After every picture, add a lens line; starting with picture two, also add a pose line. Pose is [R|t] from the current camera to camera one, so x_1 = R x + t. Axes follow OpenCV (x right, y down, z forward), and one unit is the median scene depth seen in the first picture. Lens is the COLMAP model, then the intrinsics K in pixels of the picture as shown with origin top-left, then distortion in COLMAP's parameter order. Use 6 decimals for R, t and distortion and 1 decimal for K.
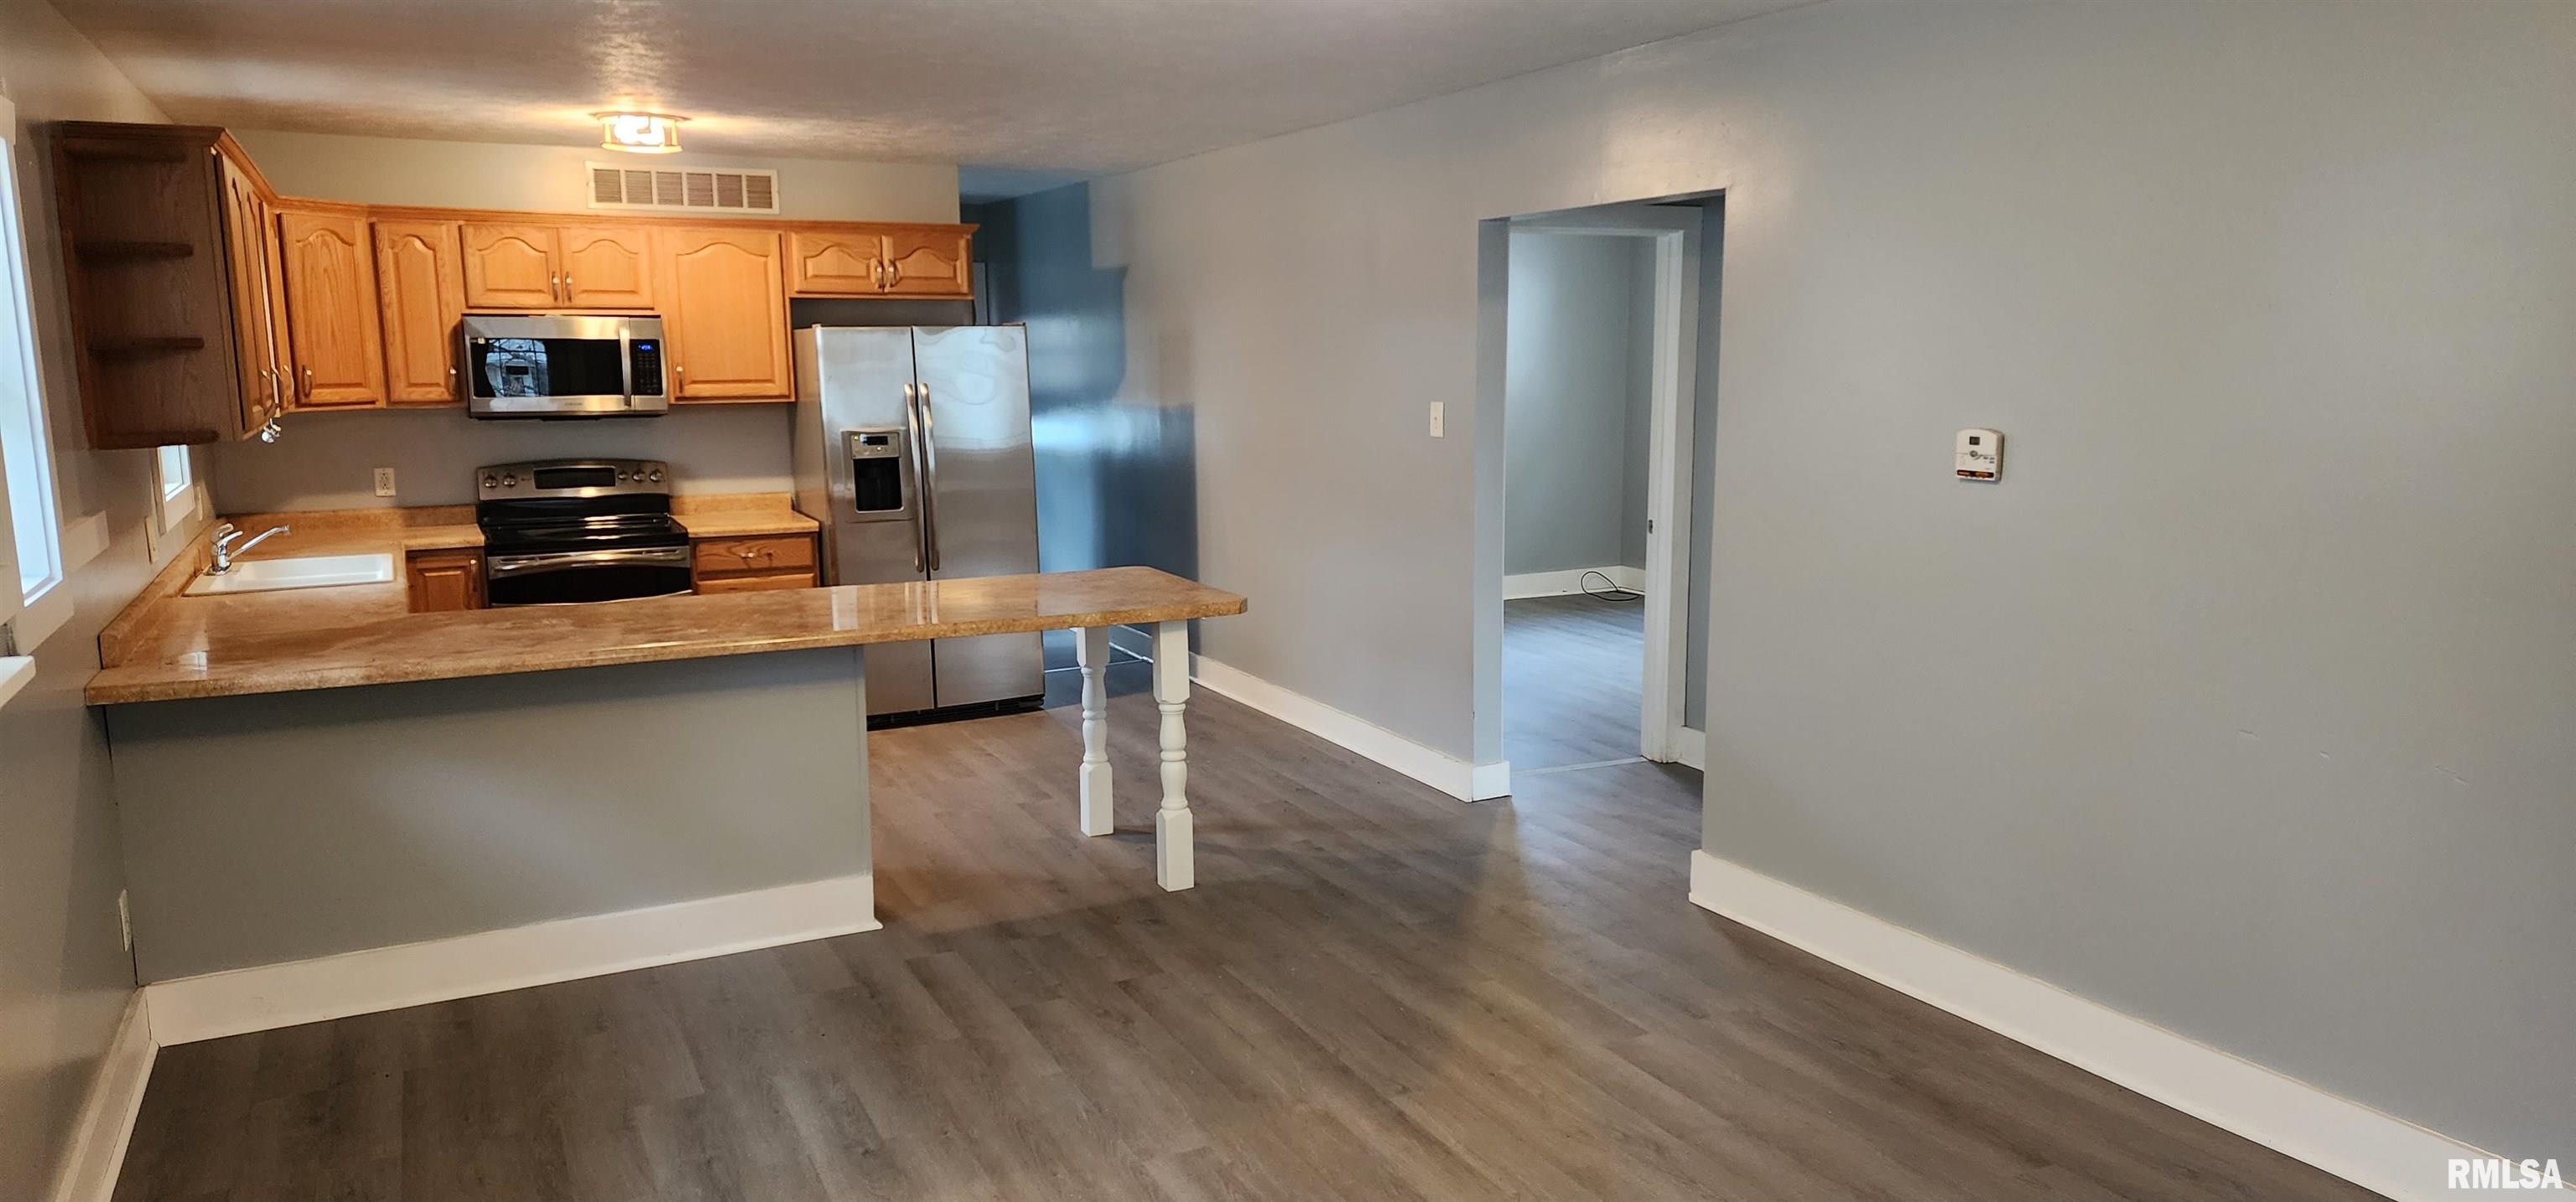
lens RADIAL K [[1699.3, 0, 1299.9], [0, 1699.3, 613.9], [0, 0, 1]] dist [0.078077, -0.040365]
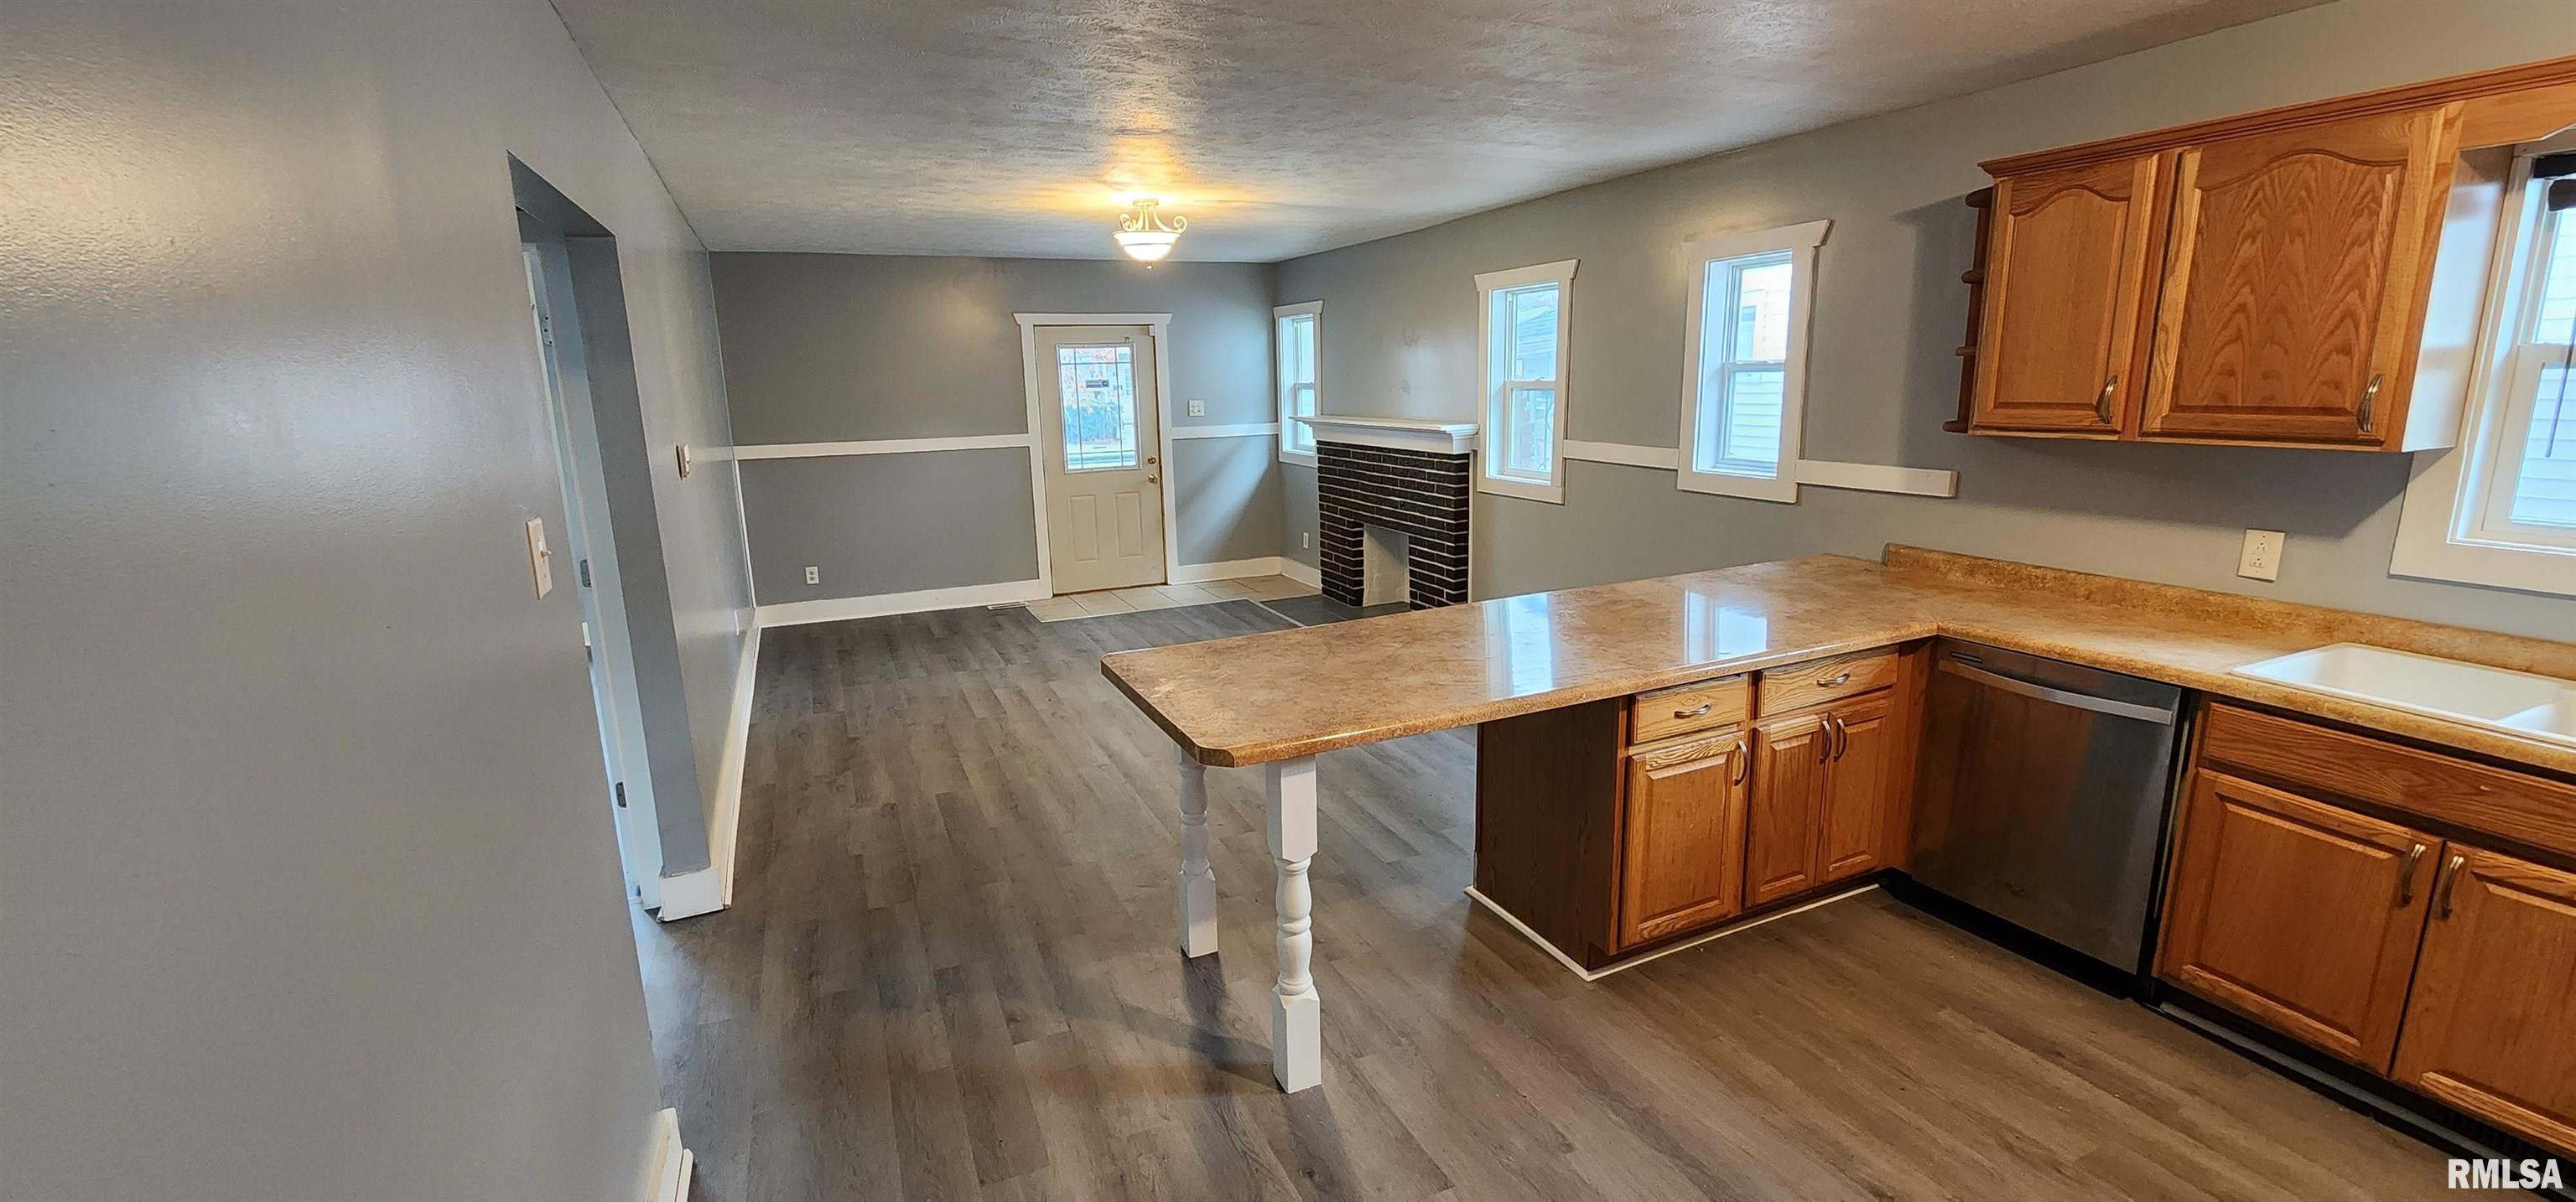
lens RADIAL K [[1053.9, 0, 1271.5], [0, 1053.9, 598.9], [0, 0, 1]] dist [0.000294, -0.002104]
pose [[-0.997312, 0.015691, 0.071576, -0.122221], [0.040824, 0.930143, 0.364921, -0.180841], [-0.060850, 0.366862, -0.928283, 1.138894]]
